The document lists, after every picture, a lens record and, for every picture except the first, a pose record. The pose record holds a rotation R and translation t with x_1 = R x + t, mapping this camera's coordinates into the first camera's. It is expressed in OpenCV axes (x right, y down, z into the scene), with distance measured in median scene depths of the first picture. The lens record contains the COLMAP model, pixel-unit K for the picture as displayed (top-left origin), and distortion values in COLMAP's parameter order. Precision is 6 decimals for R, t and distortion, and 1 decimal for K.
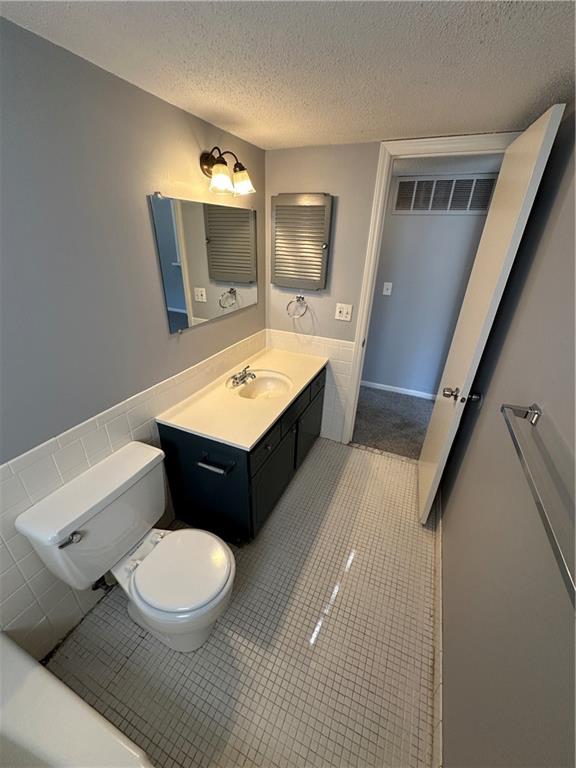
lens RADIAL K [[306.3, 0, 287.6], [0, 306.3, 384.1], [0, 0, 1]] dist [-0.002501, 0.000745]
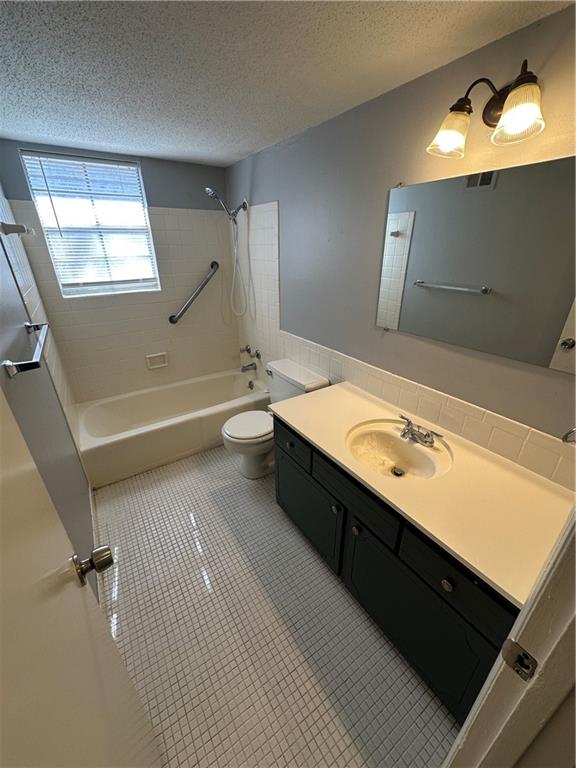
lens RADIAL K [[306.3, 0, 288.3], [0, 306.3, 382.9], [0, 0, 1]] dist [-0.002501, 0.000745]
pose [[-0.533716, 0.338107, -0.775133, 0.570658], [-0.377260, 0.725140, 0.576062, -0.454397], [0.756850, 0.599880, -0.259465, 1.051486]]
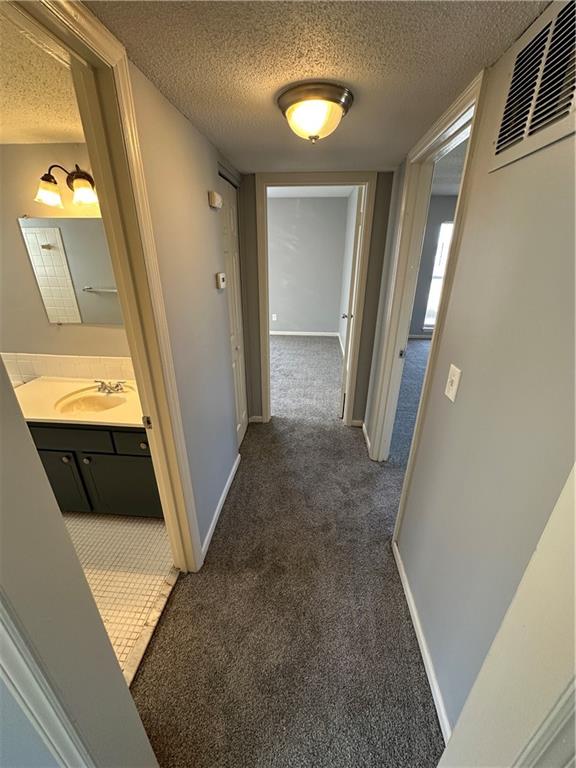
lens RADIAL K [[306.3, 0, 284.8], [0, 306.3, 380.9], [0, 0, 1]] dist [-0.002501, 0.000745]
pose [[0.327499, 0.355323, -0.875494, 1.060217], [-0.417828, 0.885534, 0.203099, -0.565880], [0.847445, 0.299291, 0.438476, 1.227150]]
